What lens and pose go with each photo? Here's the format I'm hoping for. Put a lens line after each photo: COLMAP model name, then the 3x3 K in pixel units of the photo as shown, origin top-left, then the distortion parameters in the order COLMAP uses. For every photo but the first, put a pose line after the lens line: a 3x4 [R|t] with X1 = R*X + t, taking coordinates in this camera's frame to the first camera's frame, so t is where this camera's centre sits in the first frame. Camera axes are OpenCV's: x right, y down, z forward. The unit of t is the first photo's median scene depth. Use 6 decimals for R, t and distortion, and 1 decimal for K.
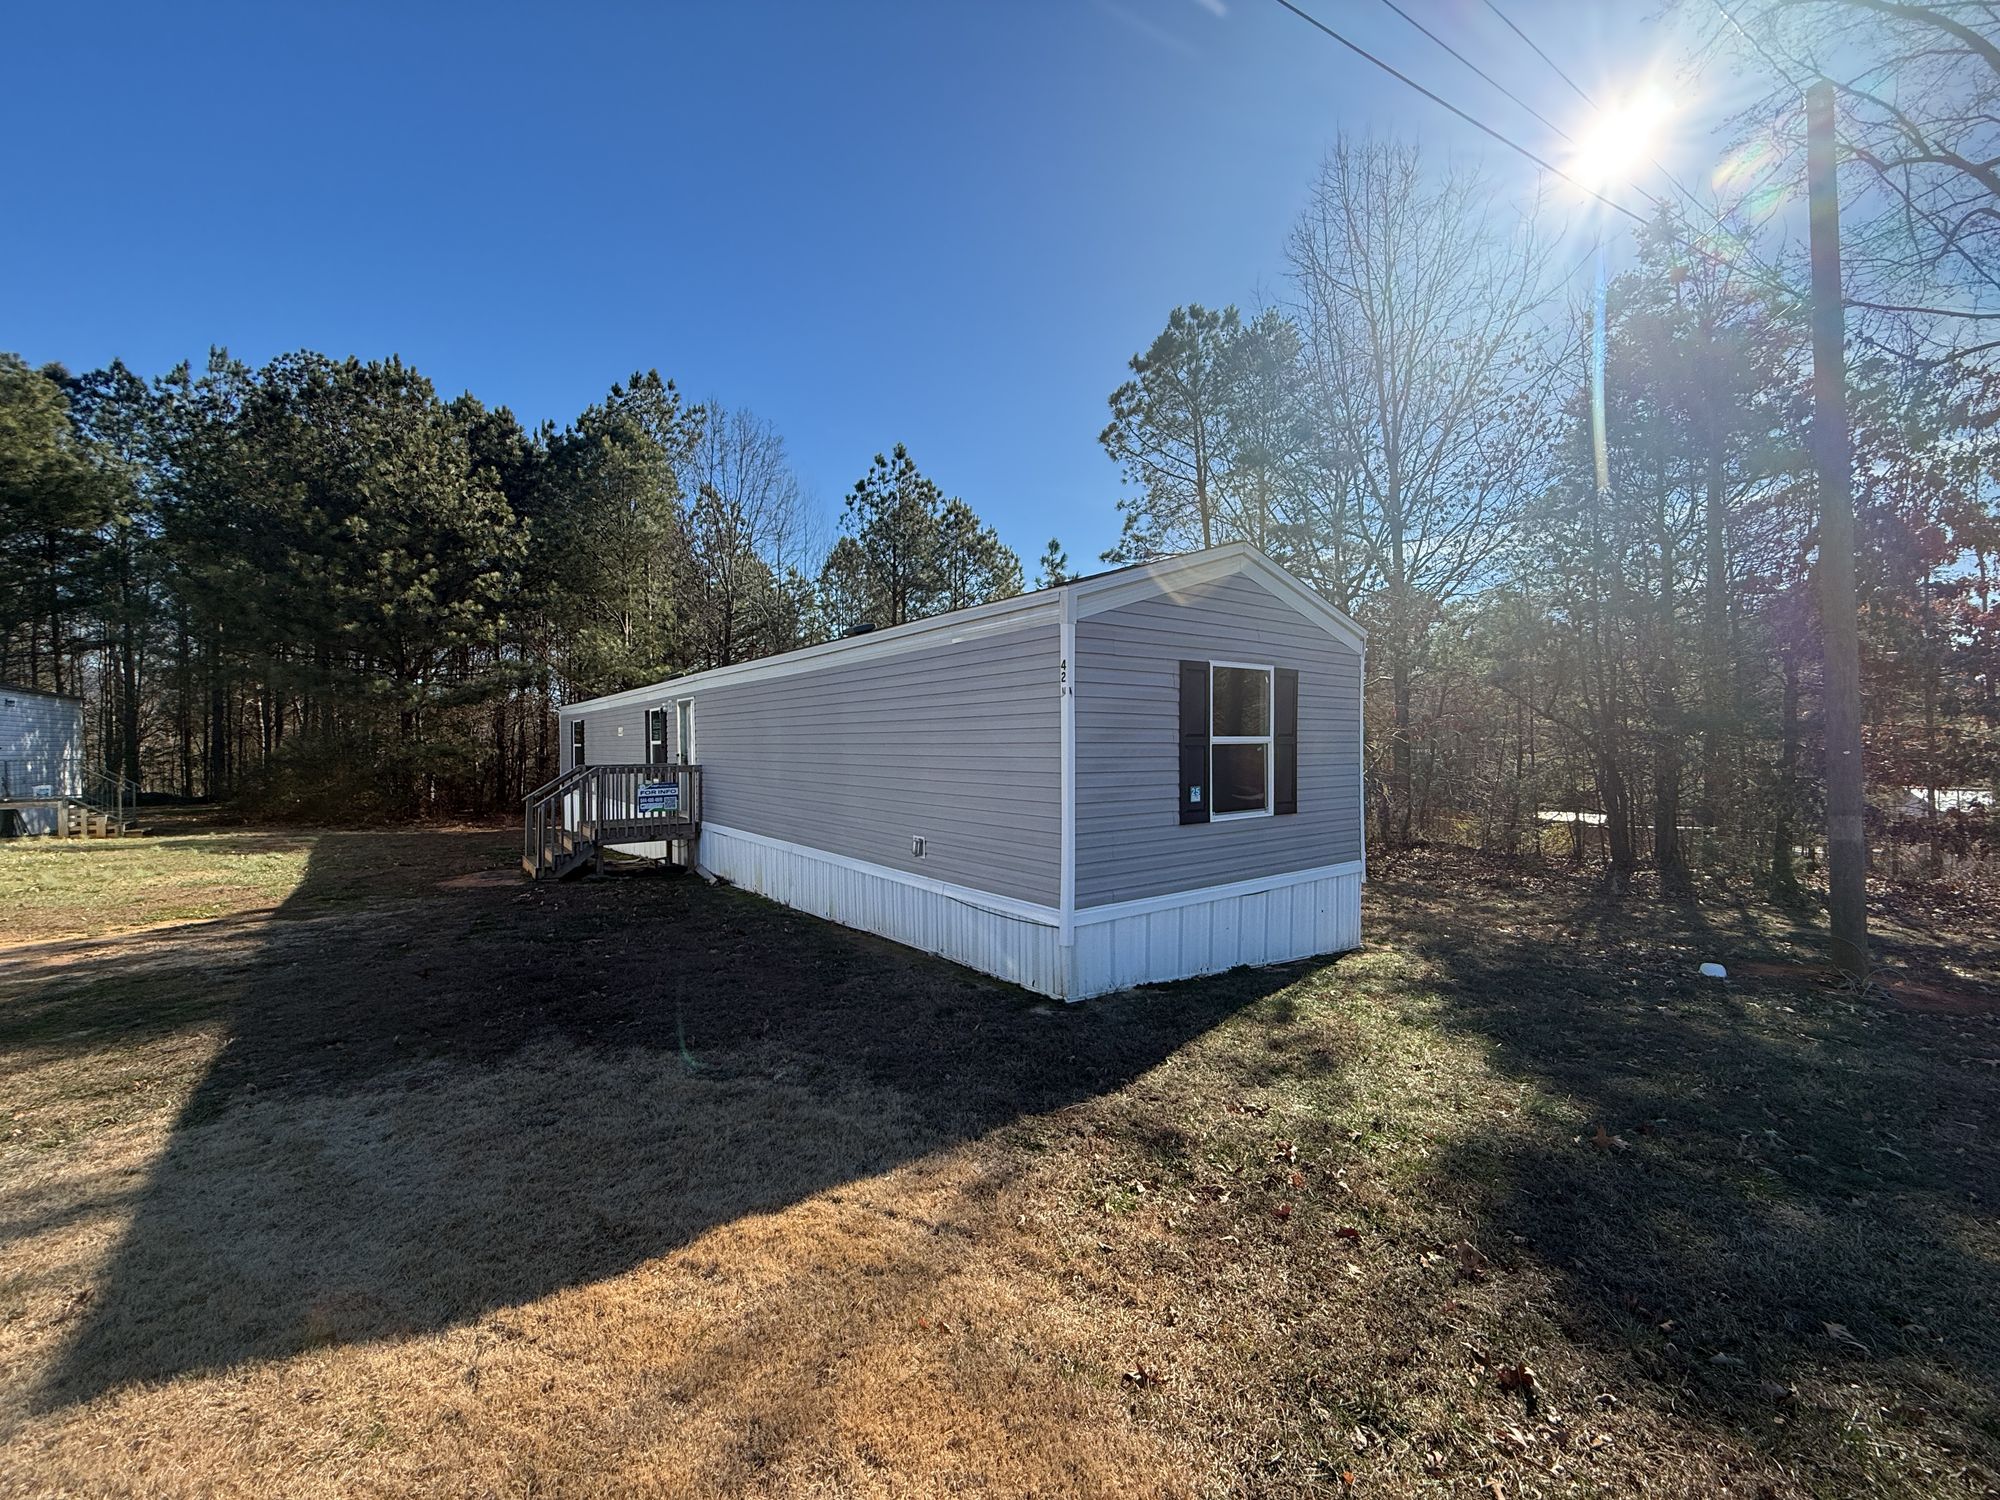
lens RADIAL K [[793.8, 0, 1000.0], [0, 793.8, 750.0], [0, 0, 1]] dist [0.008854, -0.000240]
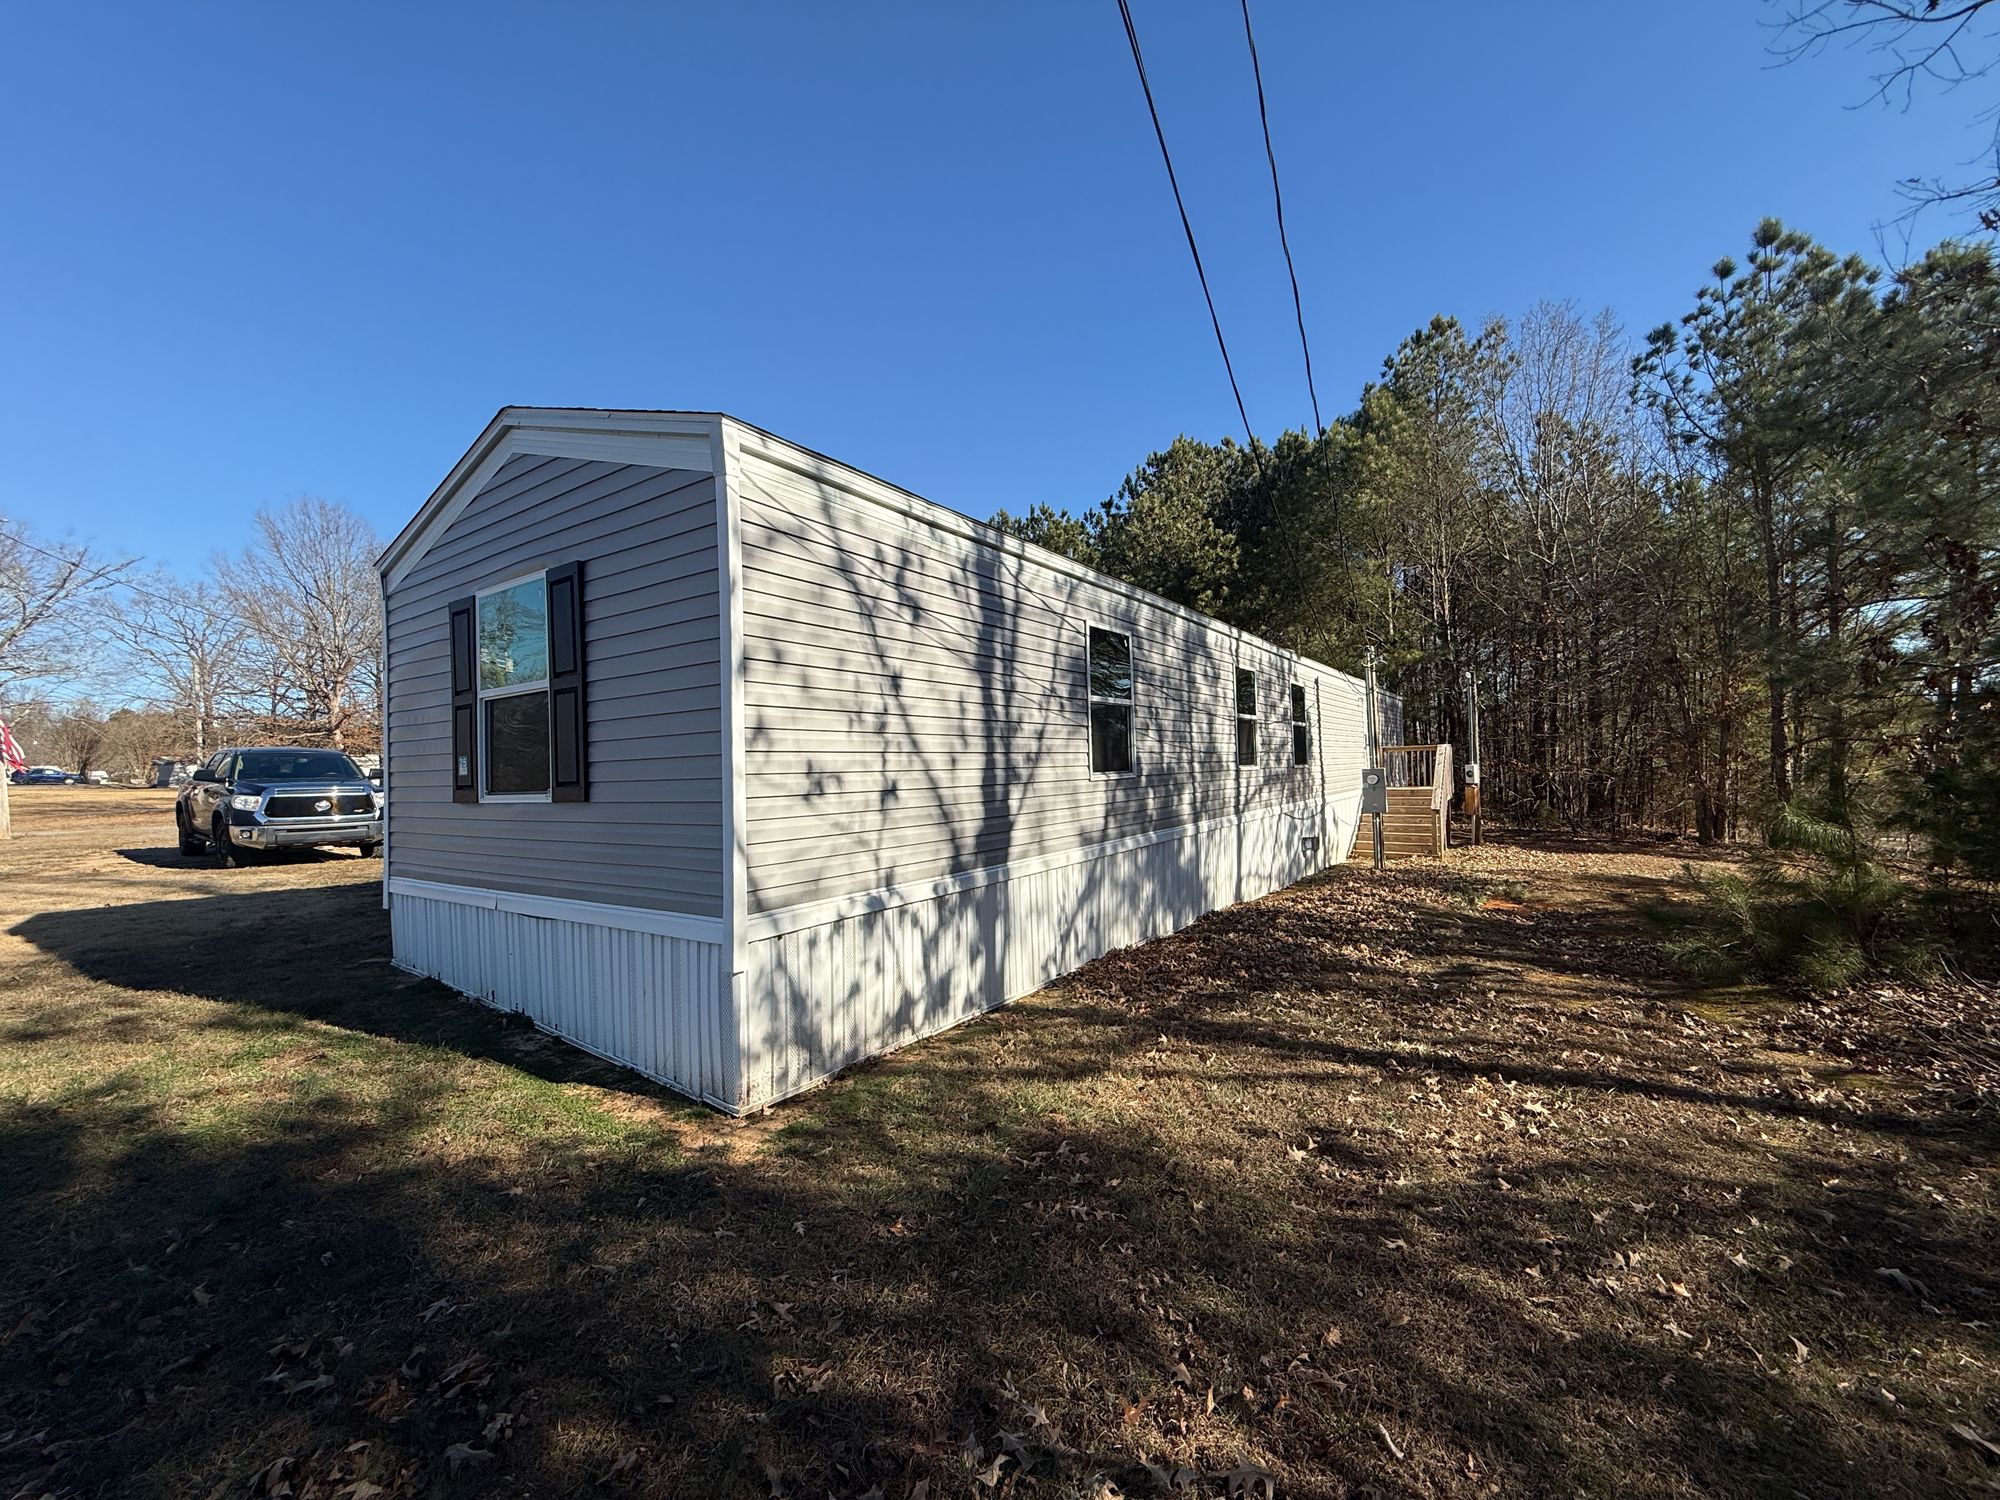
lens RADIAL K [[793.8, 0, 1000.0], [0, 793.8, 750.0], [0, 0, 1]] dist [0.008854, -0.000240]
pose [[0.328826, -0.018778, -0.944204, 0.599931], [0.014109, 0.999788, -0.014969, 0.029974], [0.944285, -0.008400, 0.329022, 0.629427]]
